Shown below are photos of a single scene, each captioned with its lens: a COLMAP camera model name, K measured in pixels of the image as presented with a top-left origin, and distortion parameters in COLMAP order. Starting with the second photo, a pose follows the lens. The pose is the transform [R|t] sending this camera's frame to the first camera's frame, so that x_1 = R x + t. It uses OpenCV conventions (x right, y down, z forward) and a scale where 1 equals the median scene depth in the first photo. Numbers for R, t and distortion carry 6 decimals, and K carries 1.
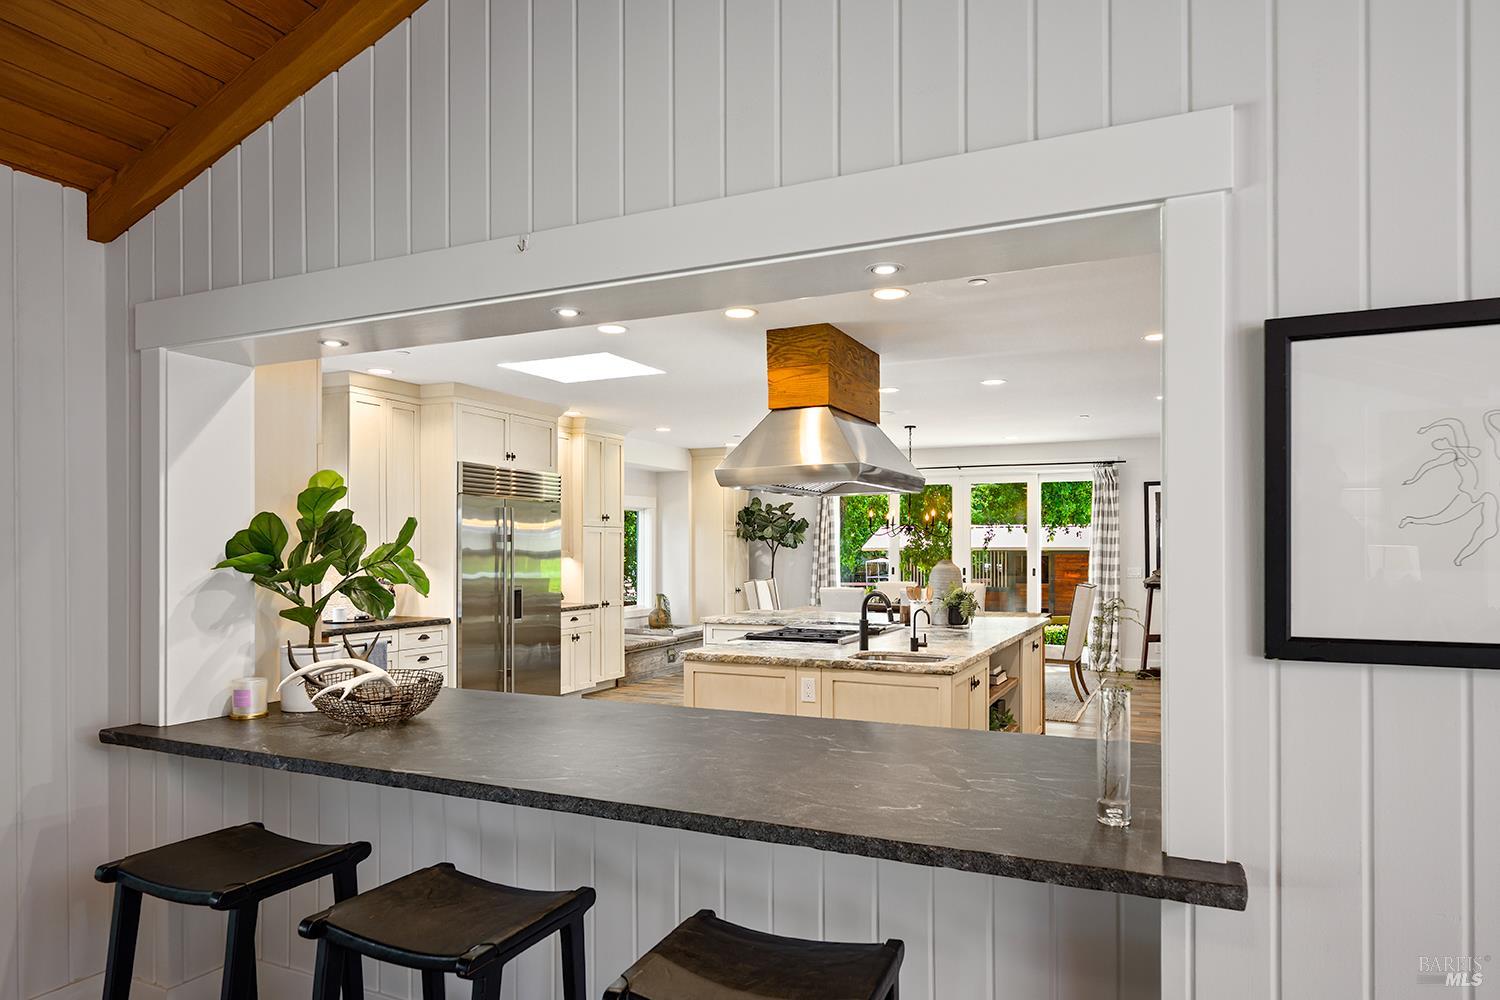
lens RADIAL K [[871.9, 0, 750.0], [0, 871.9, 552.5], [0, 0, 1]] dist [0.019593, 0.000029]
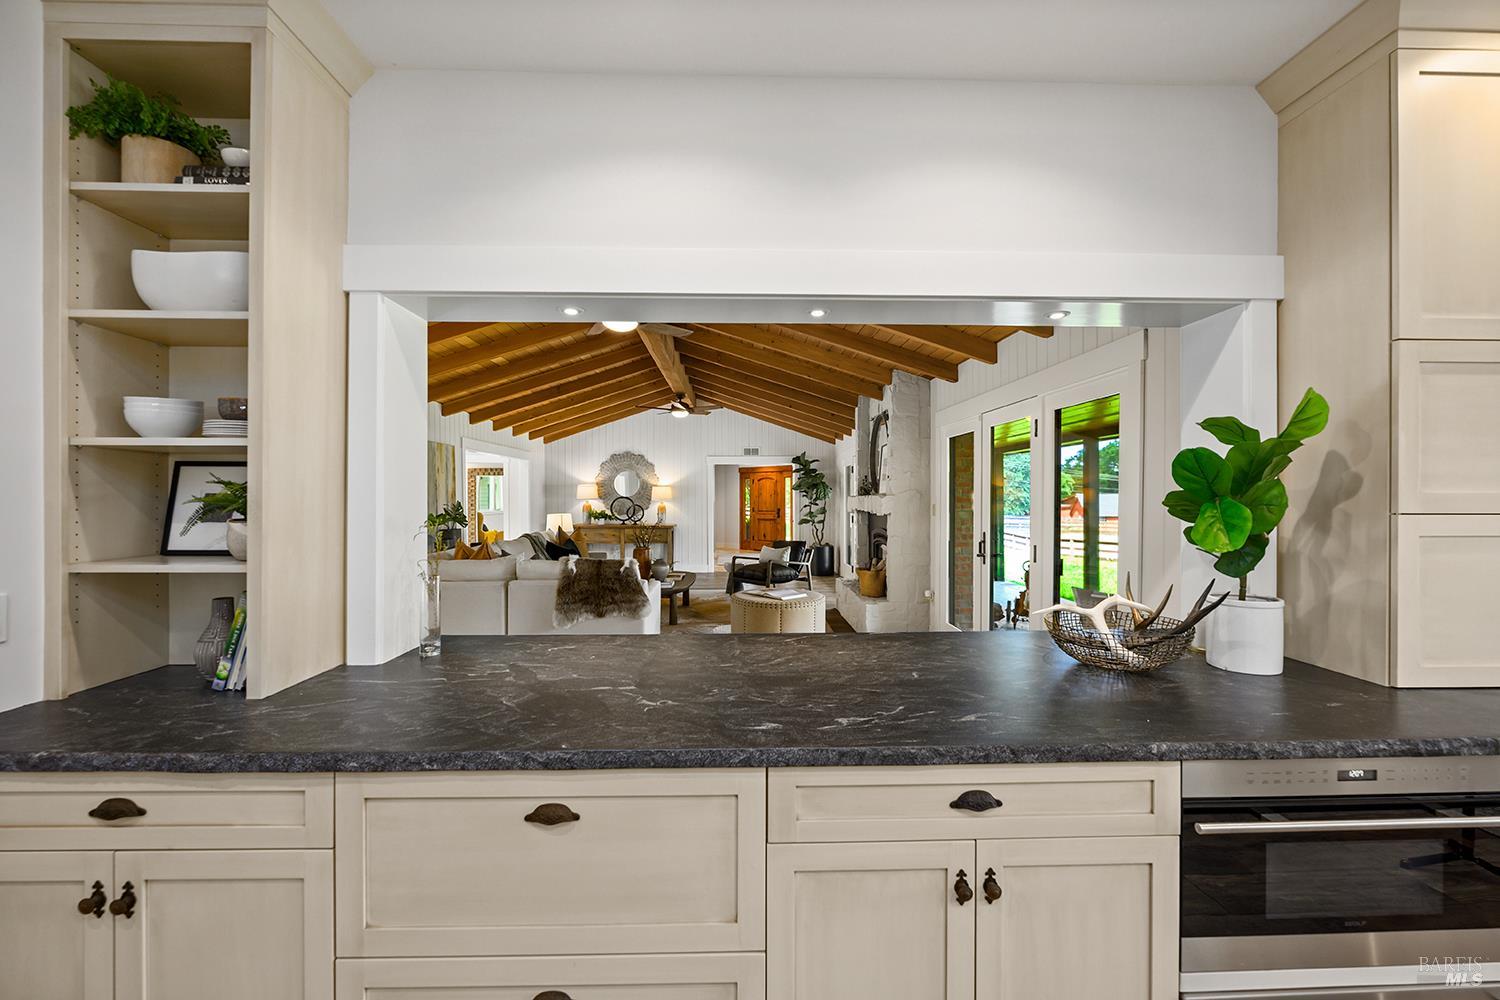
lens RADIAL K [[593.9, 0, 746.4], [0, 593.9, 496.0], [0, 0, 1]] dist [-0.004135, -0.000356]
pose [[-0.887661, 0.000908, -0.460496, 0.064540], [0.000756, 1.000000, 0.000514, 0.000755], [0.460496, 0.000108, -0.887662, 0.367884]]
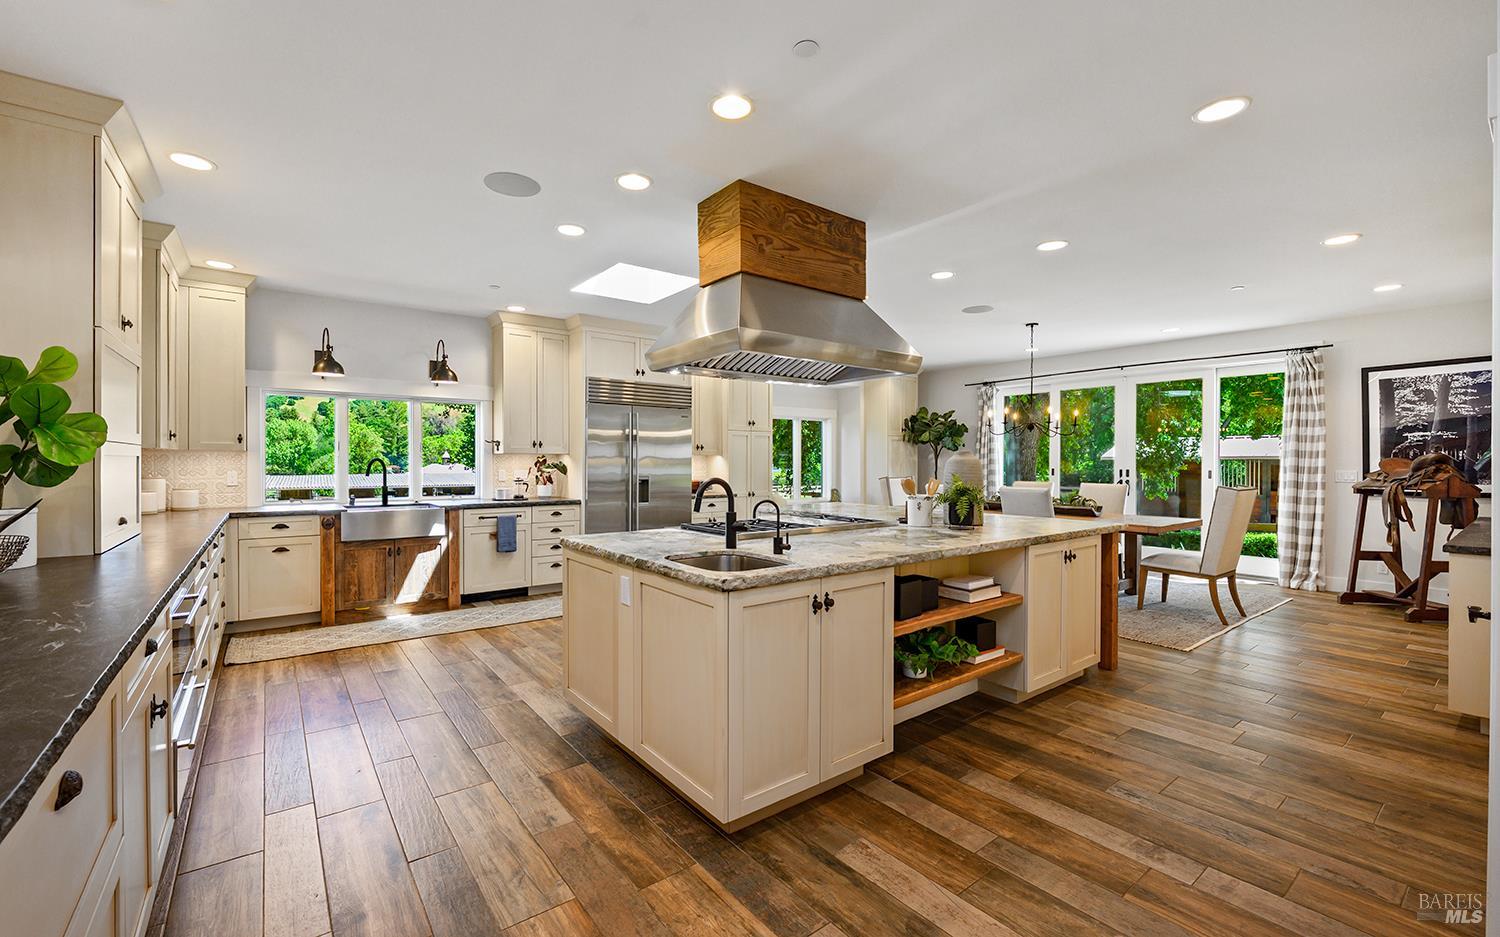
lens RADIAL K [[603.7, 0, 741.6], [0, 603.7, 462.2], [0, 0, 1]] dist [-0.003662, 0.000200]
pose [[0.893059, 0.004392, -0.449919, 0.177911], [-0.005388, 0.999985, -0.000934, 0.013320], [0.449908, 0.003258, 0.893069, 0.215996]]
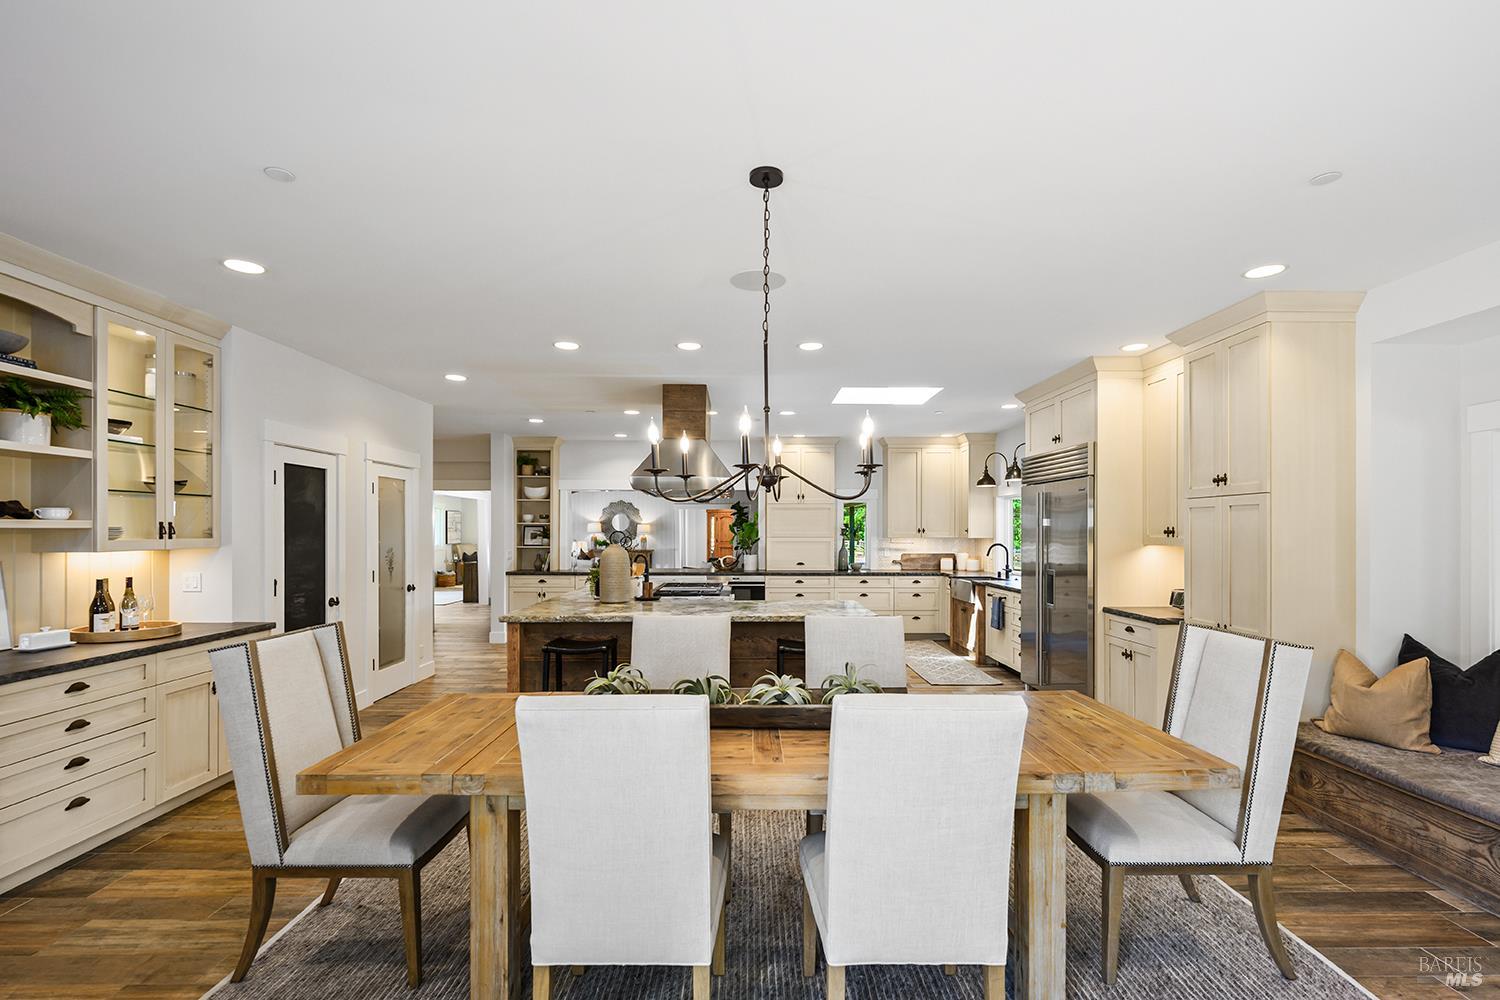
lens RADIAL K [[680.2, 0, 765.5], [0, 680.2, 529.5], [0, 0, 1]] dist [-0.004795, 0.000693]
pose [[-0.883725, 0.001652, -0.468004, 0.272345], [0.000057, 0.999994, 0.003422, -0.007678], [0.468007, 0.002998, -0.883720, 1.107270]]
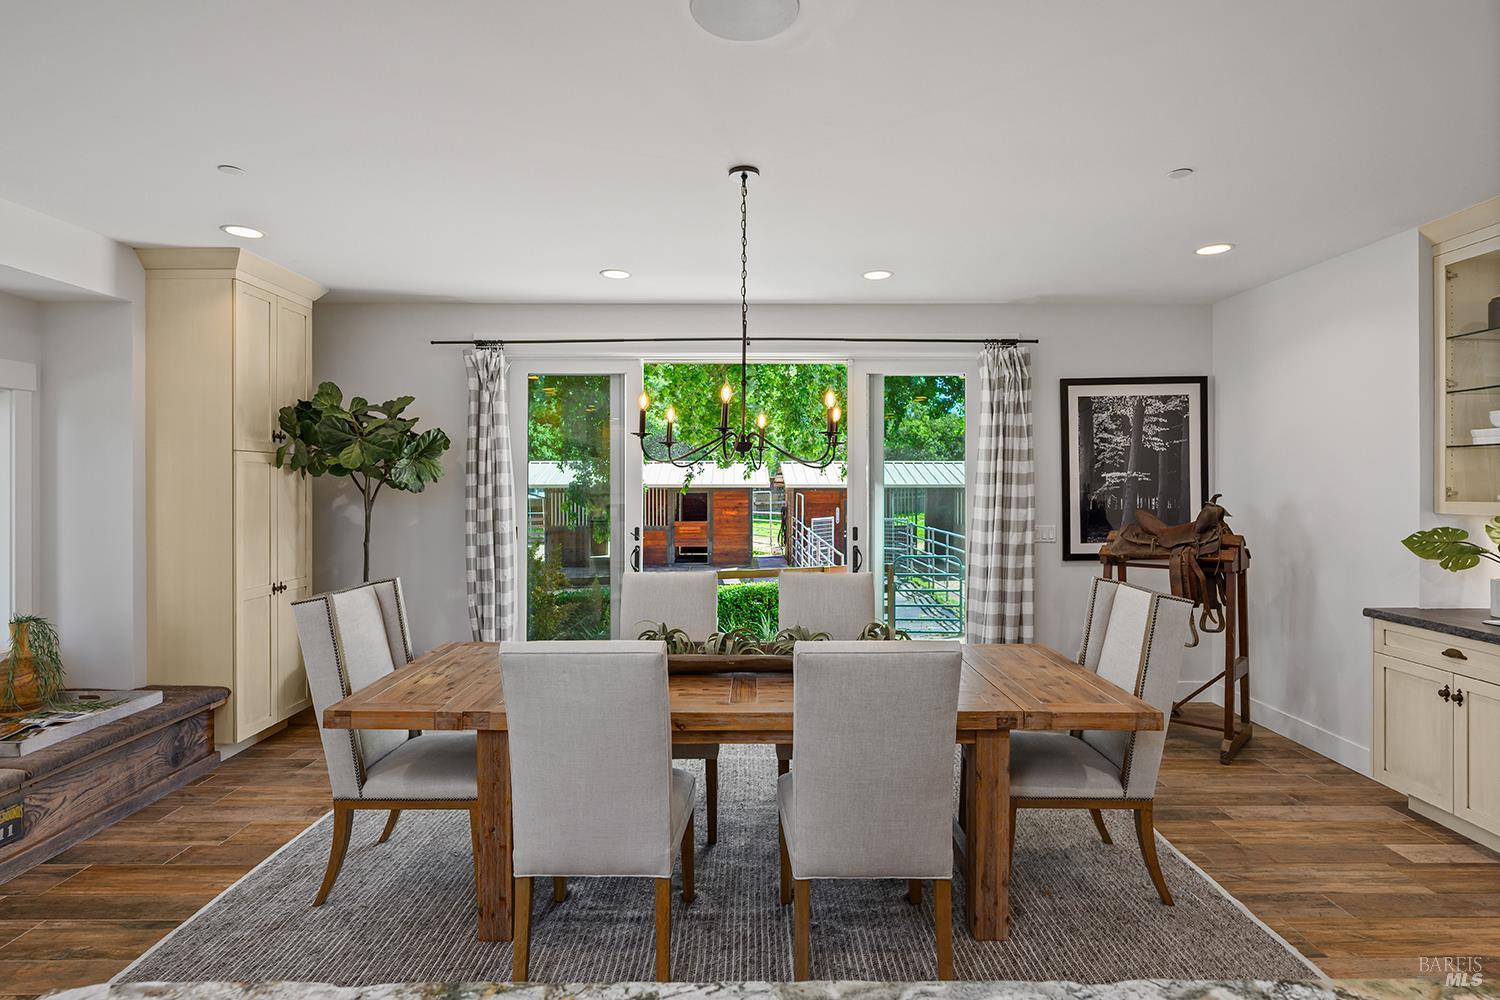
lens RADIAL K [[715.9, 0, 733.1], [0, 715.9, 488.8], [0, 0, 1]] dist [-0.003866, 0.001271]
pose [[0.903086, -0.002181, 0.429455, 0.044673], [0.001098, 0.999996, 0.002769, -0.008388], [-0.429459, -0.002030, 0.903084, 0.659411]]
